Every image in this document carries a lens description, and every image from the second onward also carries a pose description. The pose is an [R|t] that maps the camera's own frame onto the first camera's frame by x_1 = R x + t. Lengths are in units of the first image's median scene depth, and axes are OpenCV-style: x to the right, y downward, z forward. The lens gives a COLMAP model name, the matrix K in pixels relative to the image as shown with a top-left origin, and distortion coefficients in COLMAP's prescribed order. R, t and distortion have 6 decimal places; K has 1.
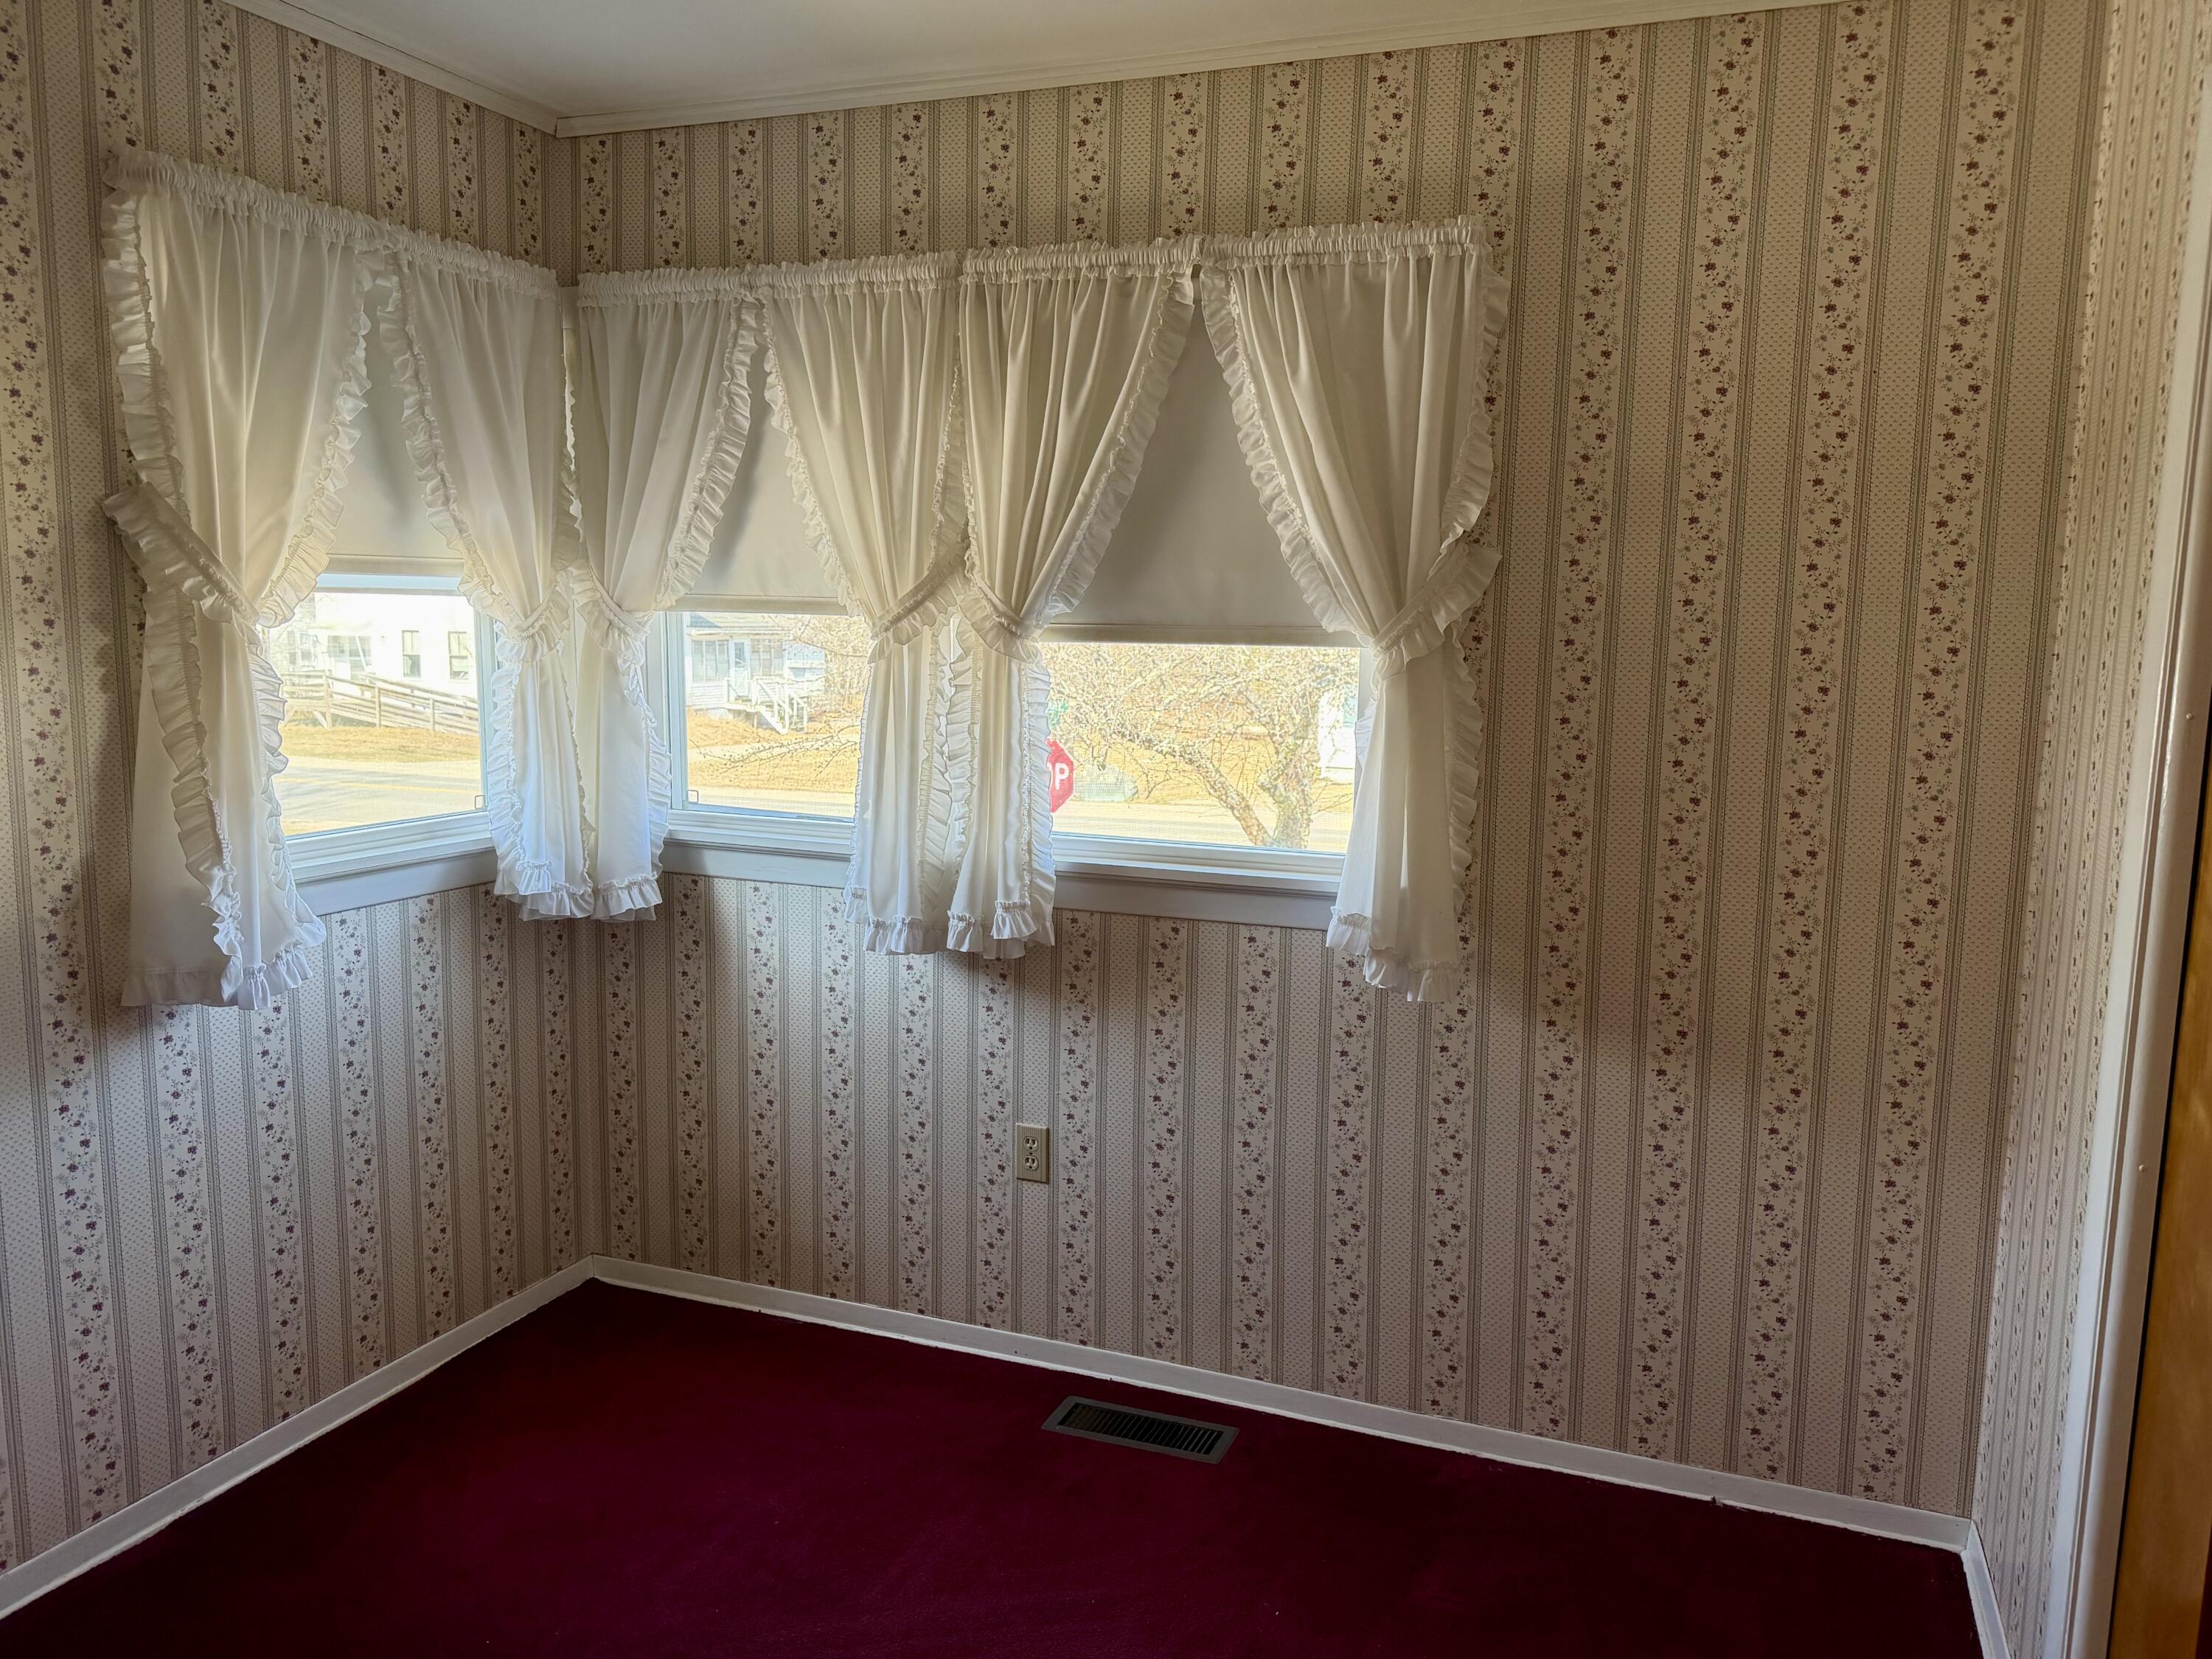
lens RADIAL K [[1641.2, 0, 1115.8], [0, 1641.2, 832.5], [0, 0, 1]] dist [0.046015, -0.047493]
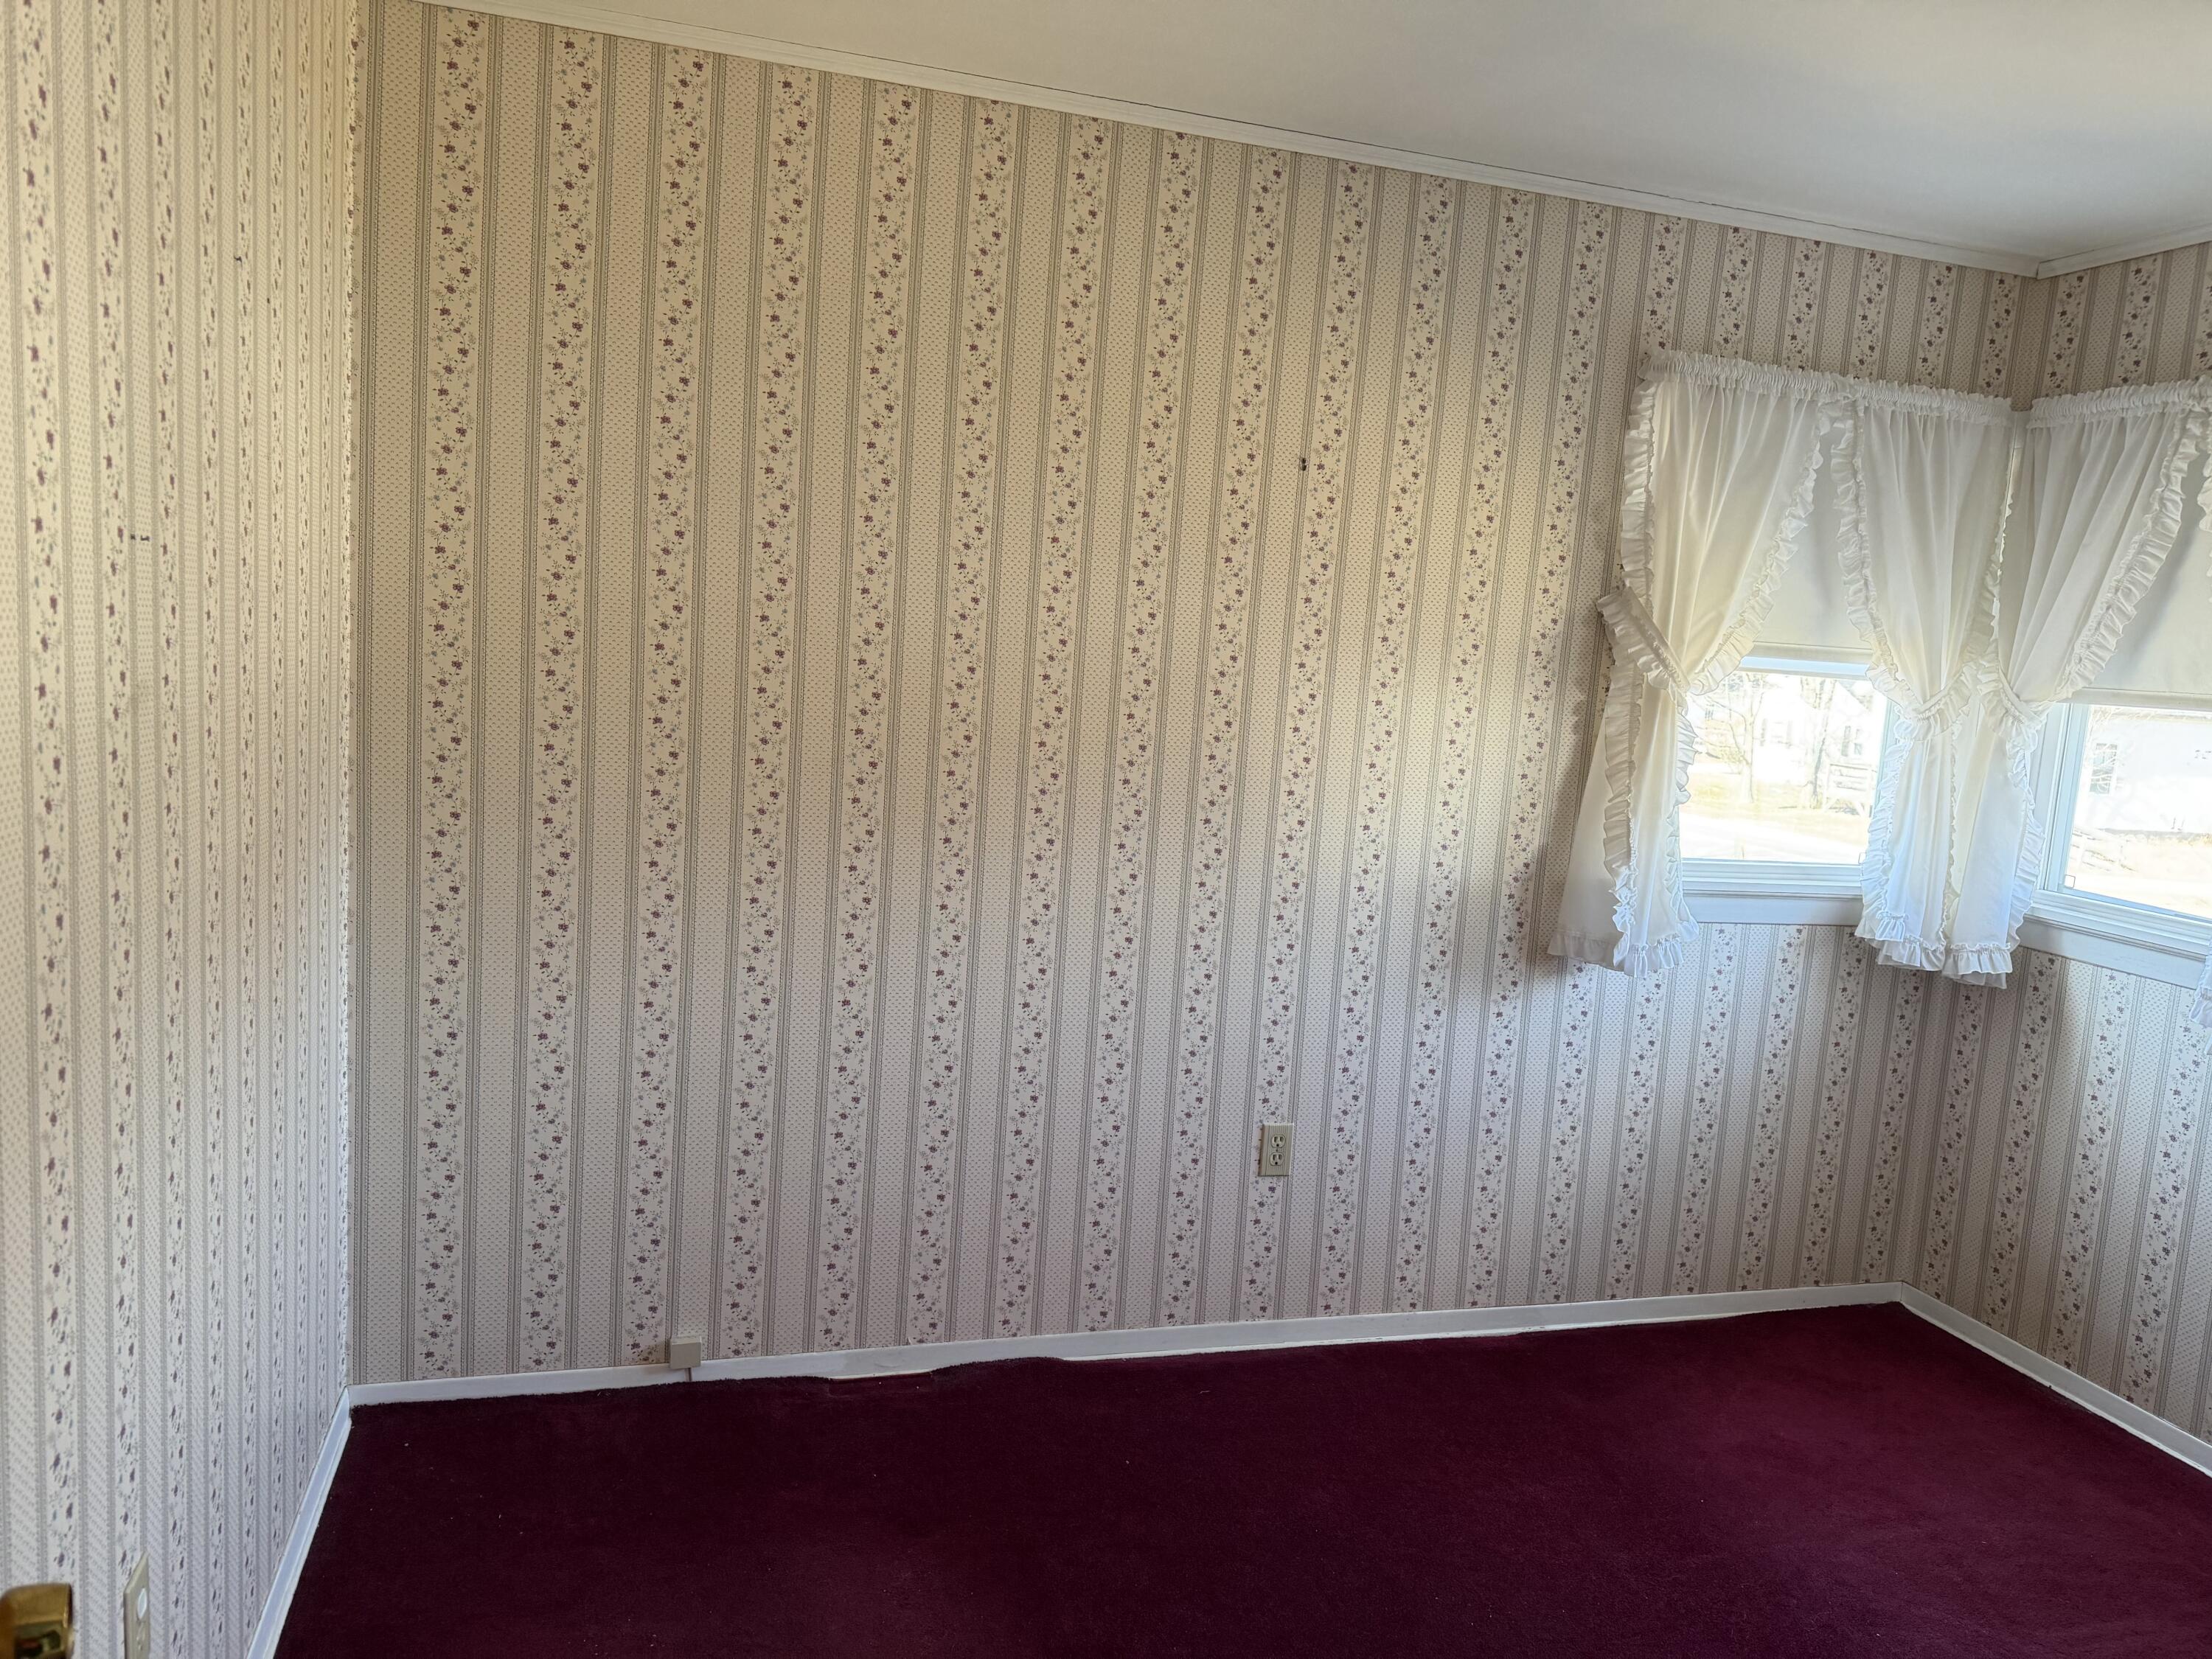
lens RADIAL K [[1589.4, 0, 1101.0], [0, 1589.4, 820.8], [0, 0, 1]] dist [0.085240, -0.112949]
pose [[0.605950, 0.113681, -0.787338, 0.198519], [-0.165195, 0.986143, 0.015248, 0.029995], [0.778161, 0.120825, 0.616333, -0.129381]]
